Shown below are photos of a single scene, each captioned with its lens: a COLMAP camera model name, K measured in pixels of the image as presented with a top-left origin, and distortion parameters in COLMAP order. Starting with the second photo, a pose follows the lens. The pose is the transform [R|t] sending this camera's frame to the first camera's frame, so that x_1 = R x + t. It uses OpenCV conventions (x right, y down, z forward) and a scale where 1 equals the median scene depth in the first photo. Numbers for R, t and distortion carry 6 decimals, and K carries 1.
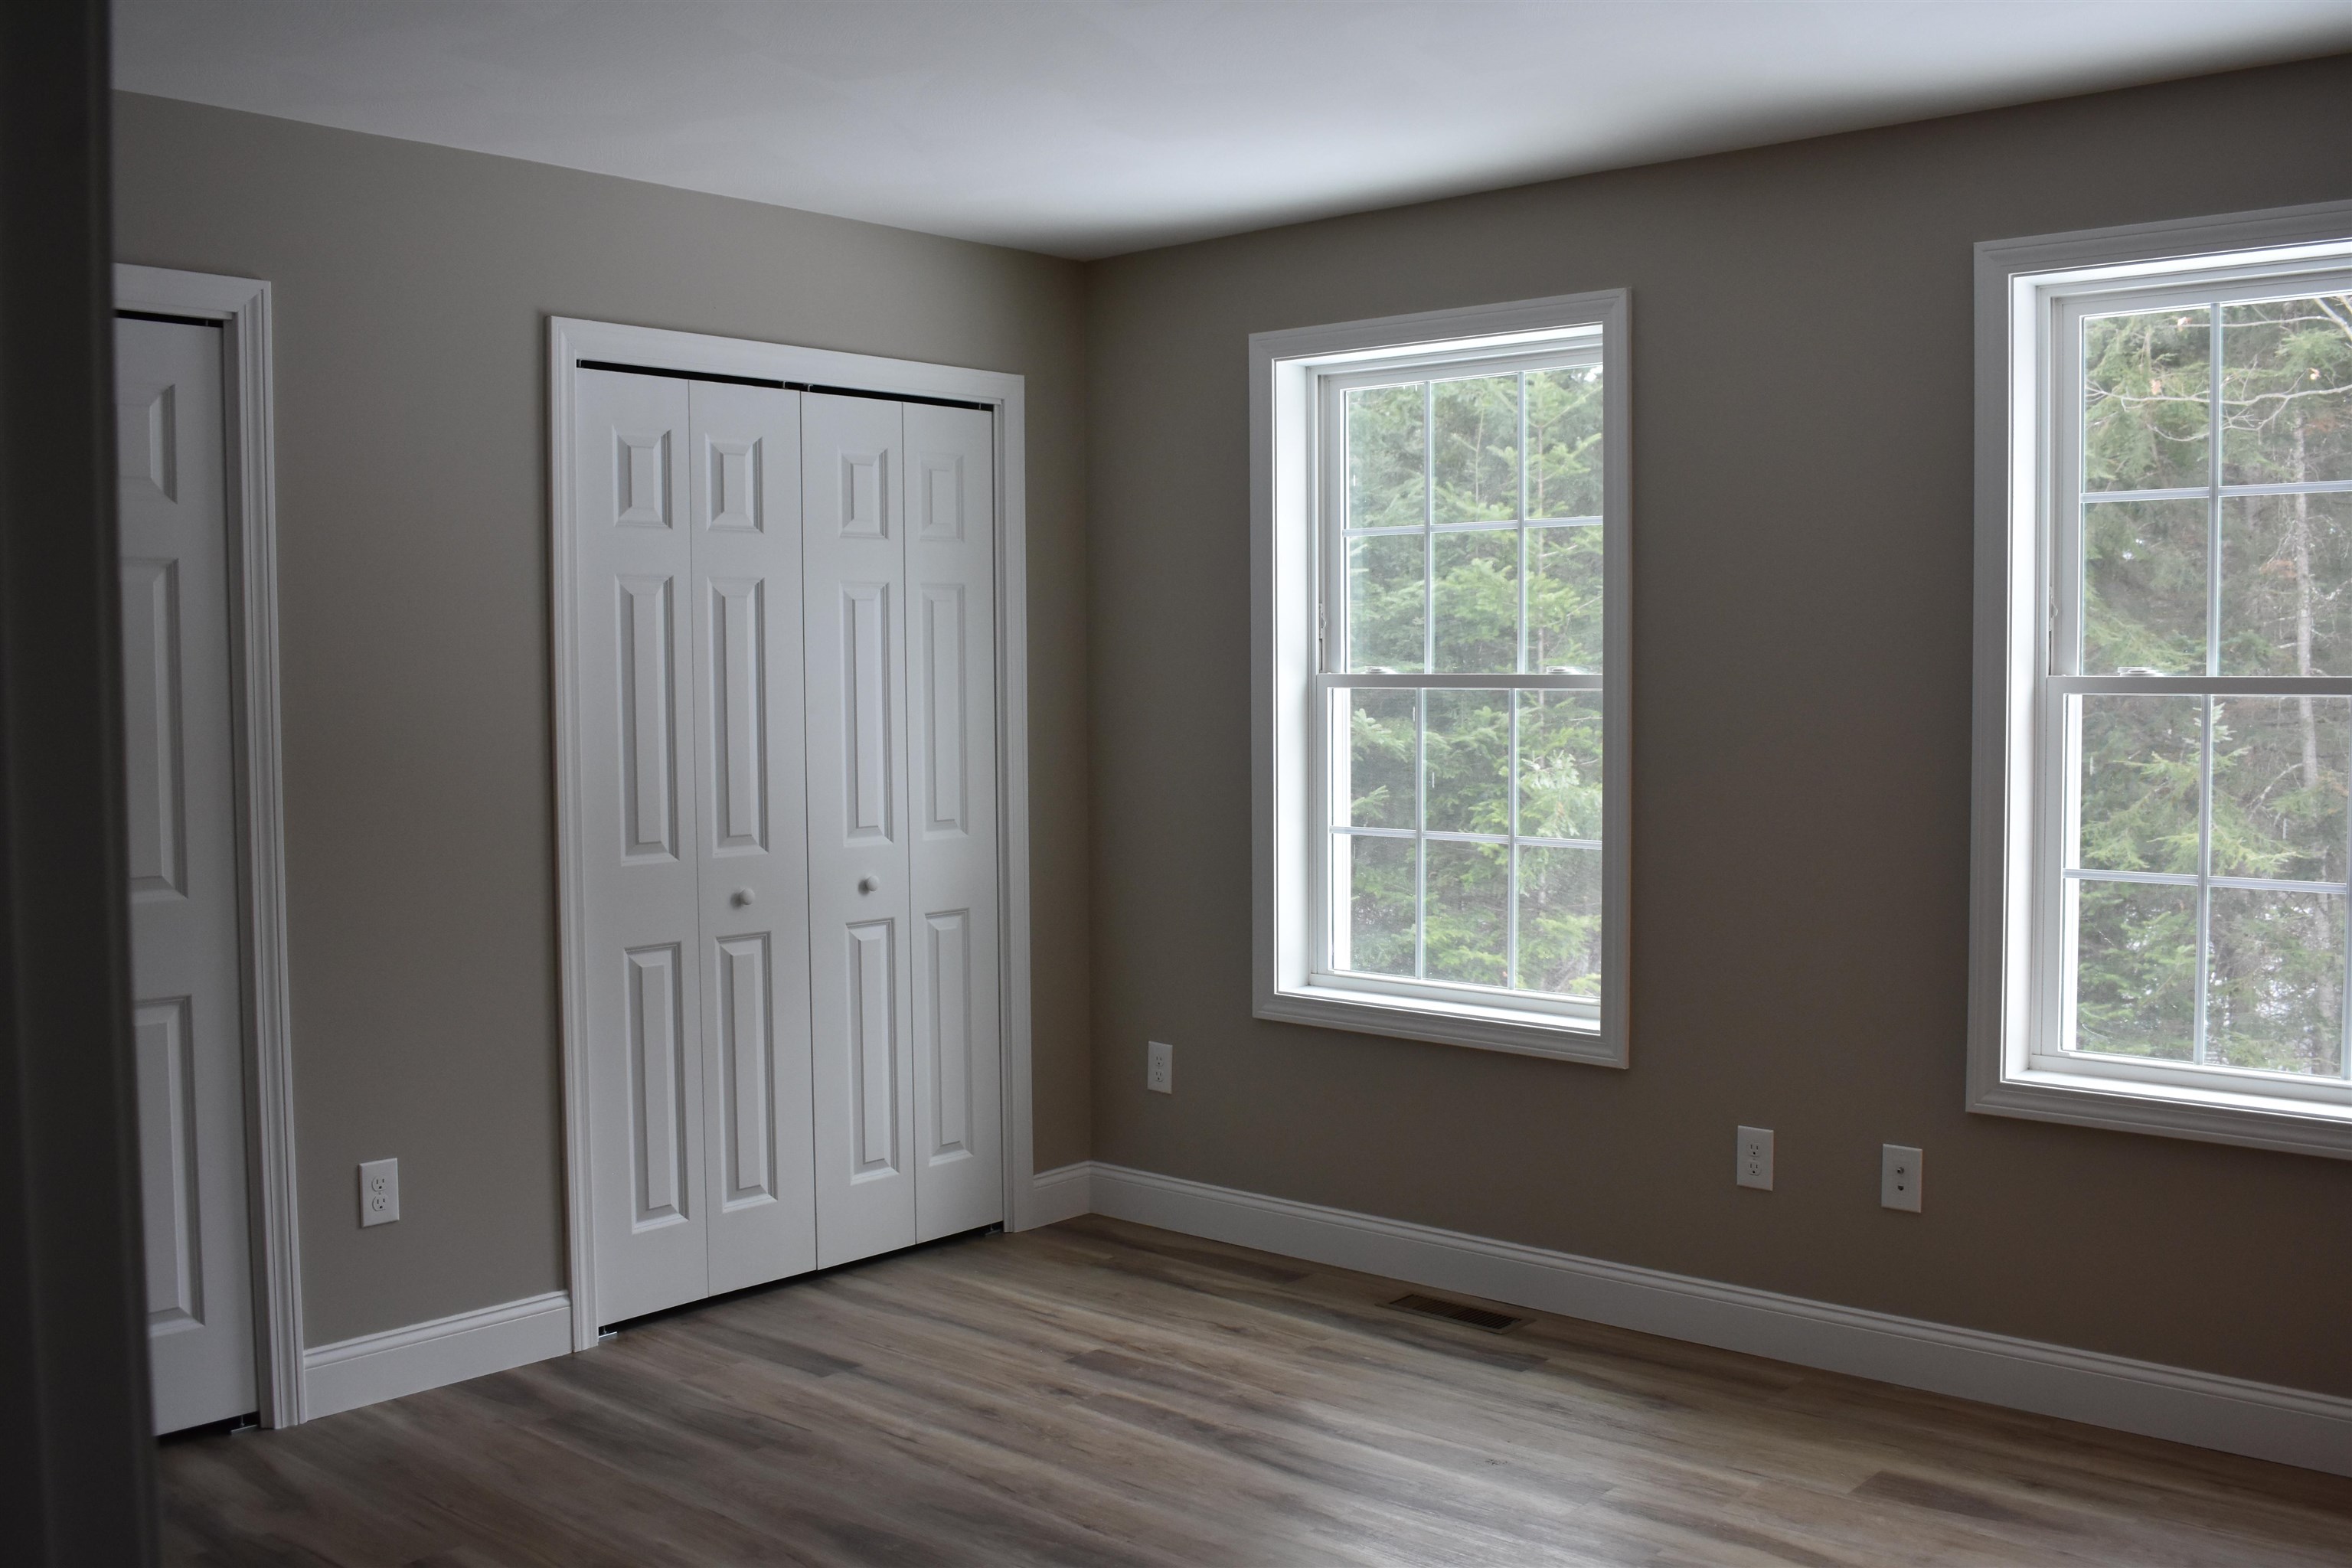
lens RADIAL K [[2388.0, 0, 1176.0], [0, 2388.0, 784.0], [0, 0, 1]] dist [-0.011433, -0.005909]
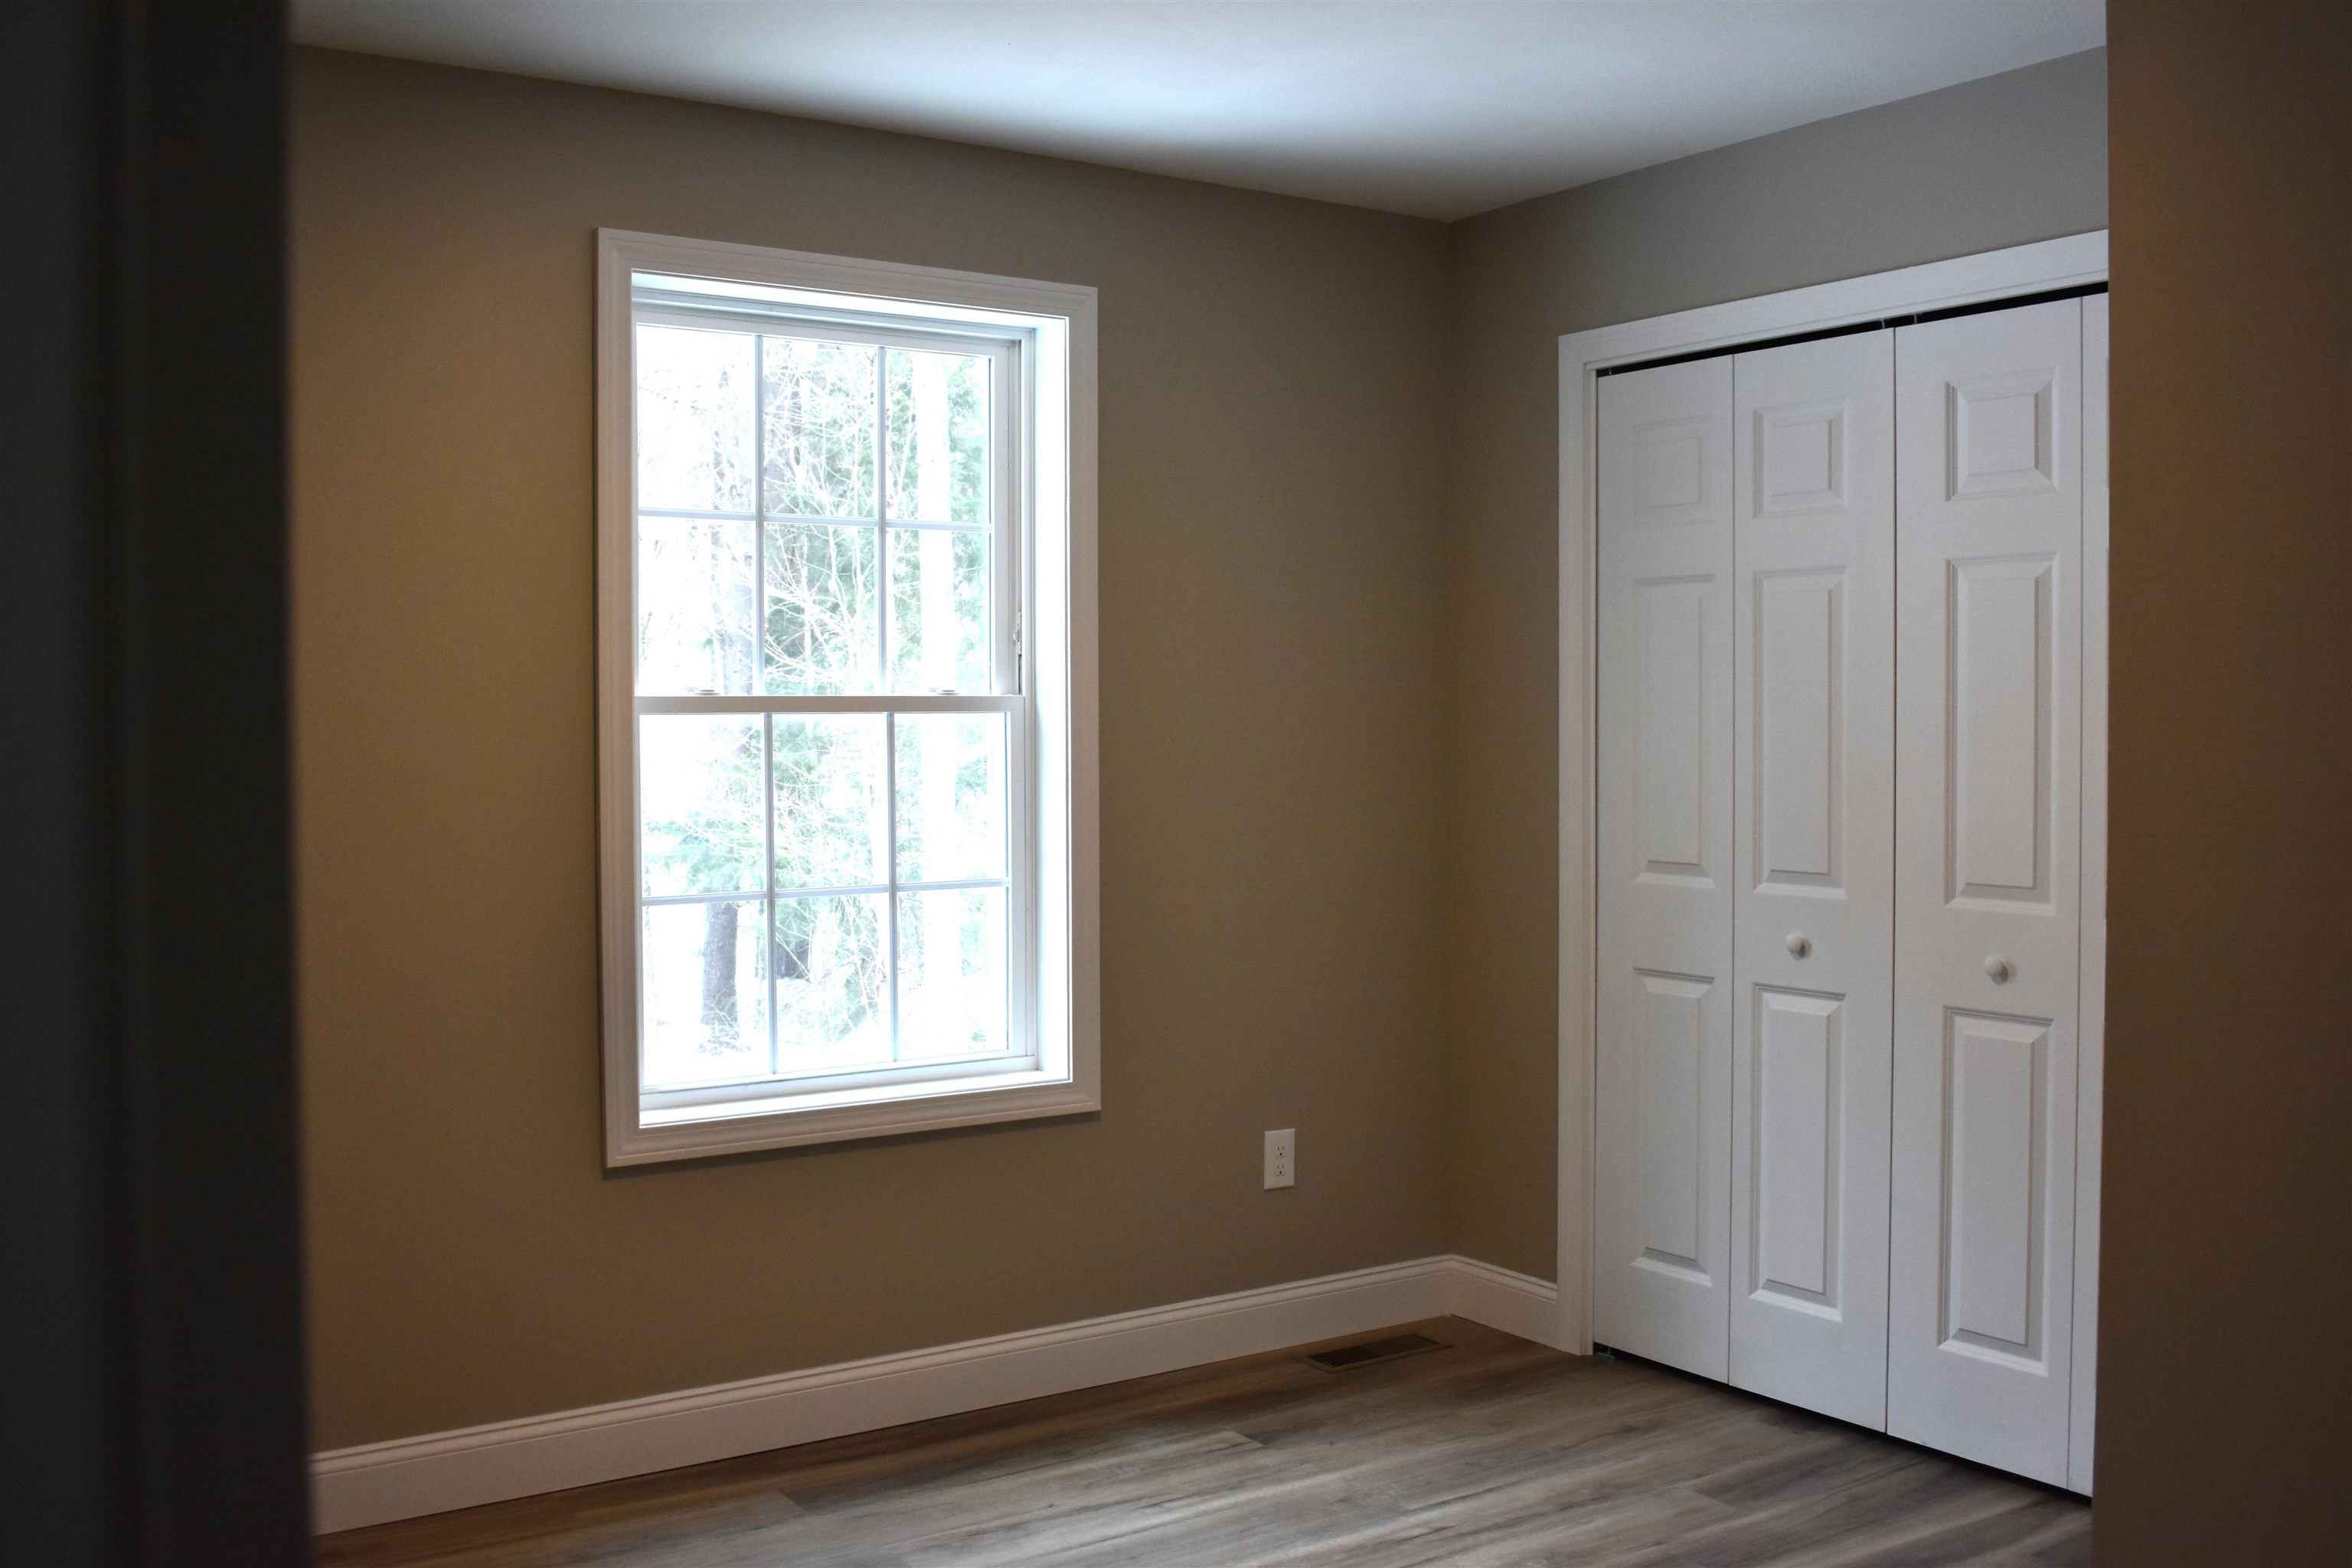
lens RADIAL K [[2423.3, 0, 1176.0], [0, 2423.3, 784.0], [0, 0, 1]] dist [-0.005618, -0.001626]
pose [[0.222237, -0.024048, 0.974696, -0.748054], [0.054886, 0.998419, 0.012119, -0.020404], [-0.973447, 0.050803, 0.223206, 0.760489]]
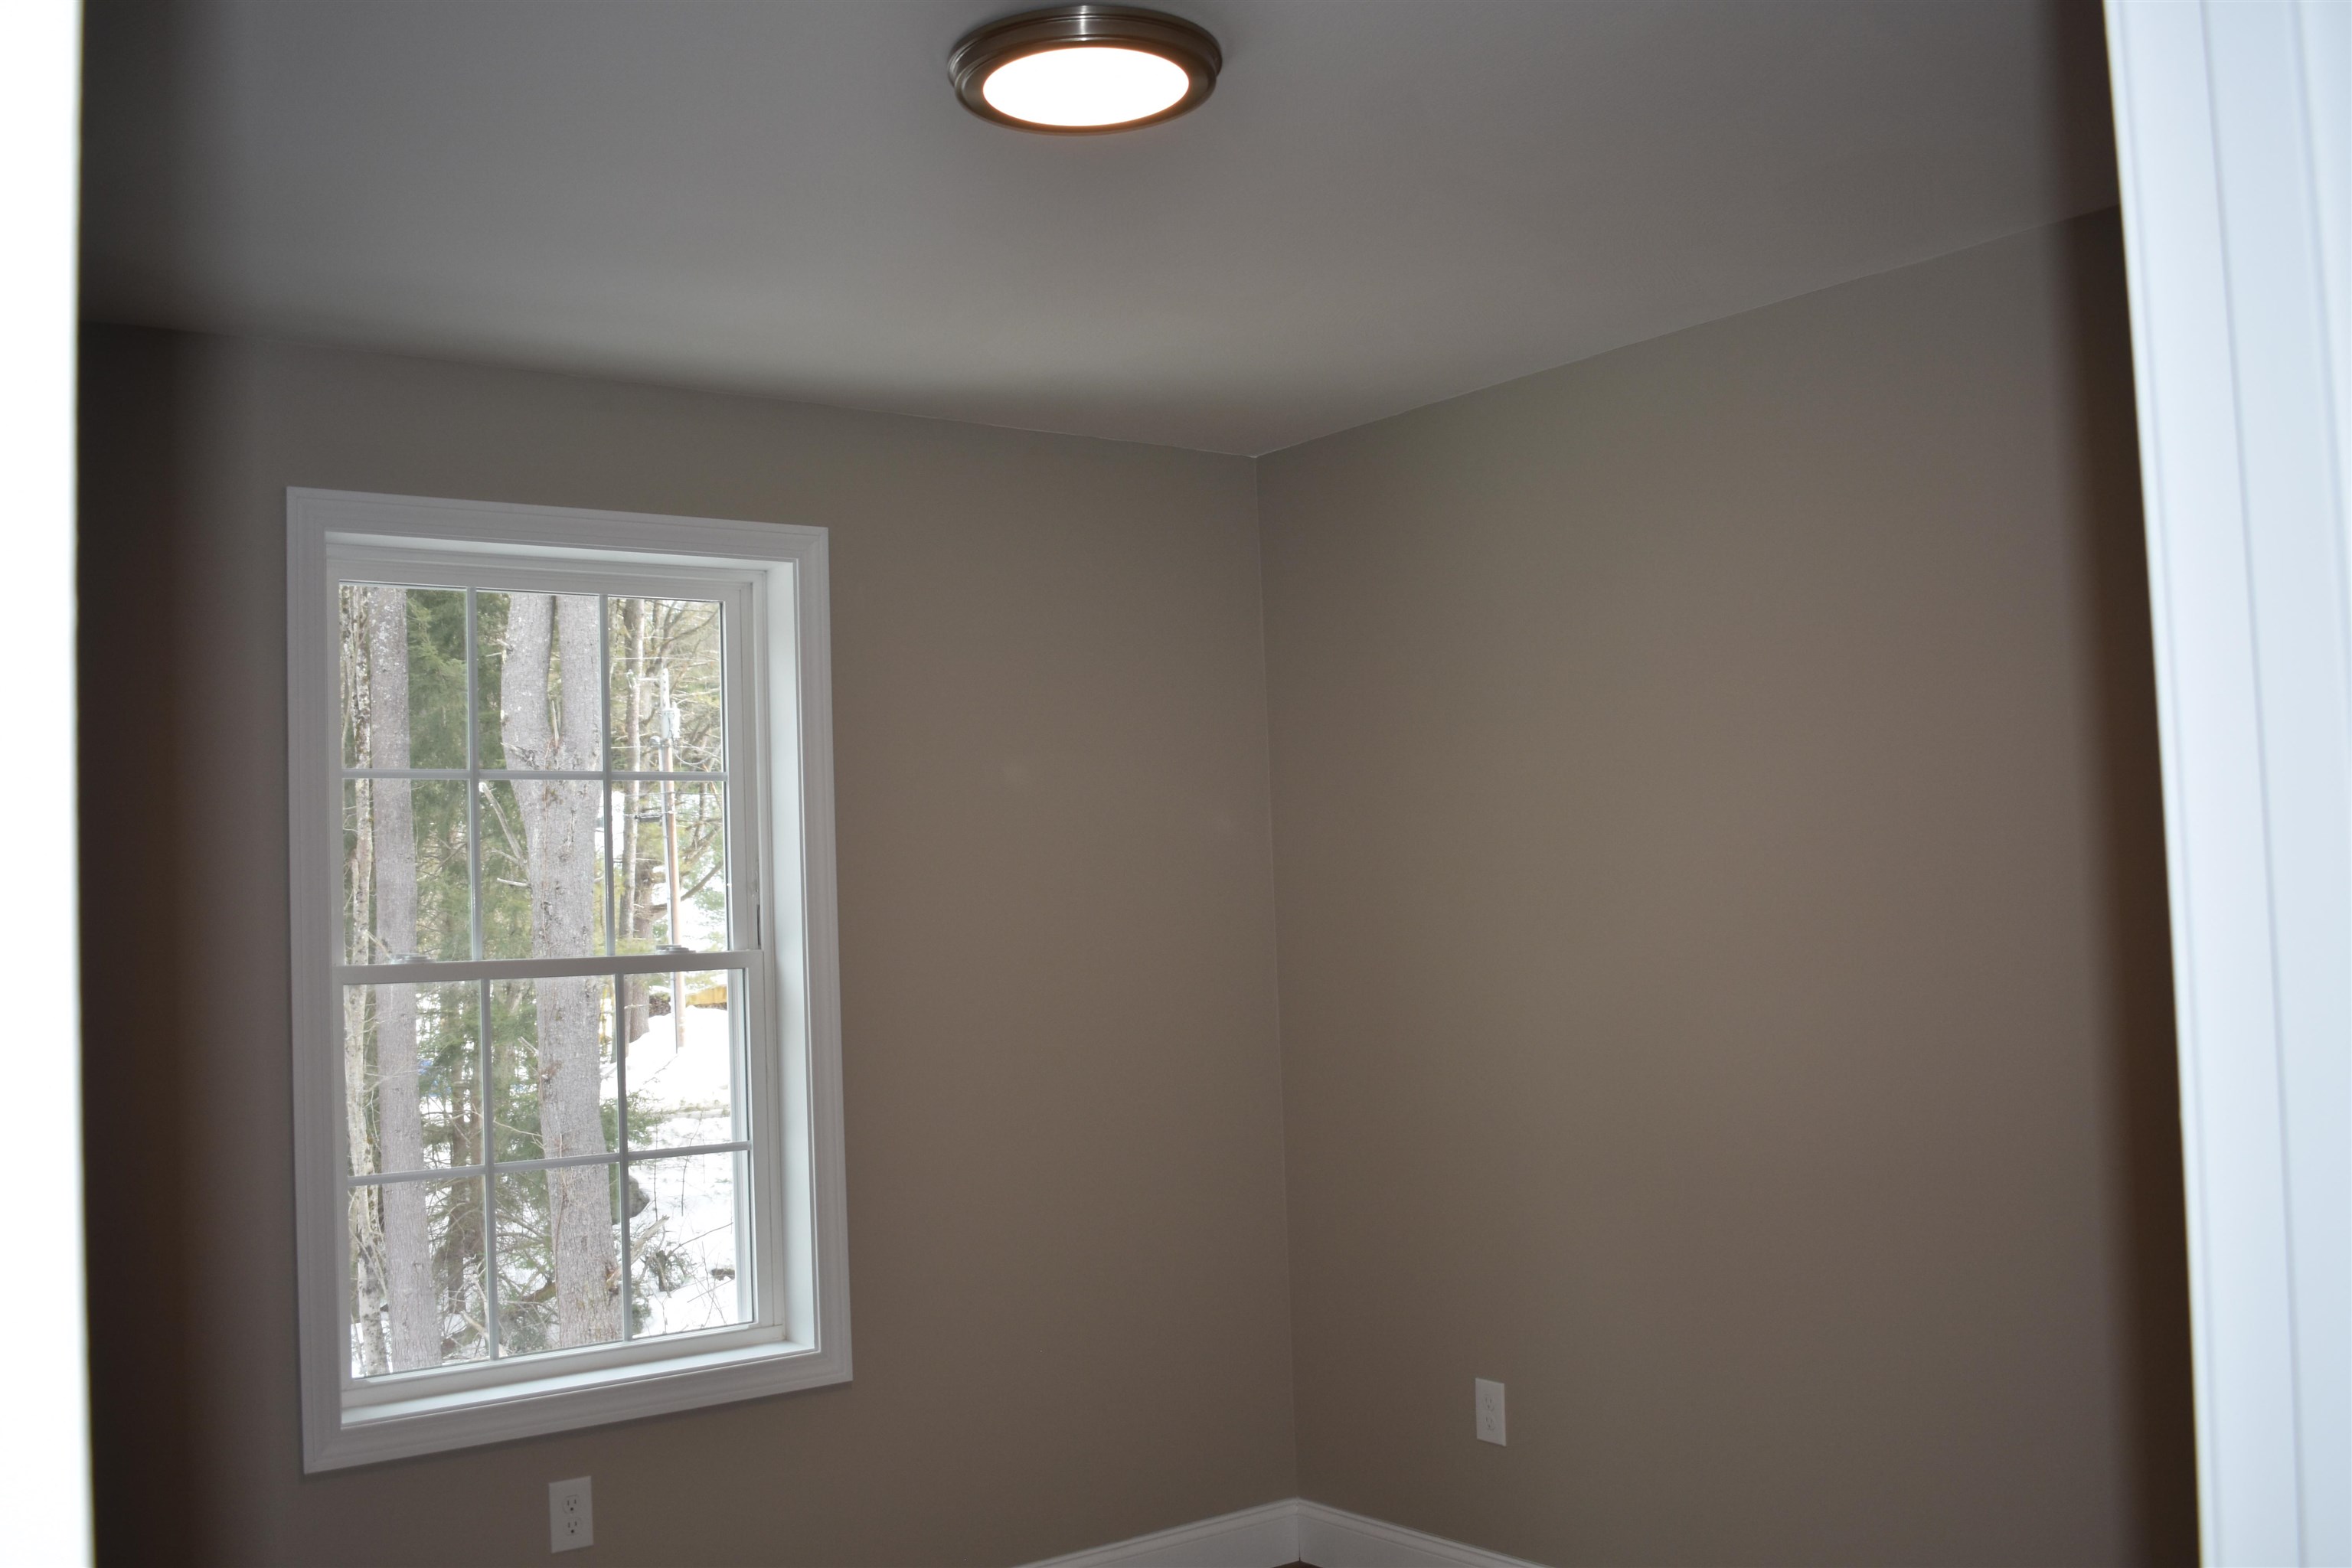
lens RADIAL K [[2388.0, 0, 1176.0], [0, 2388.0, 784.0], [0, 0, 1]] dist [-0.011433, -0.005909]
pose [[0.173963, 0.064147, 0.982661, -0.697337], [0.099384, 0.991638, -0.082327, -0.018059], [-0.979724, 0.111983, 0.166133, 0.715658]]
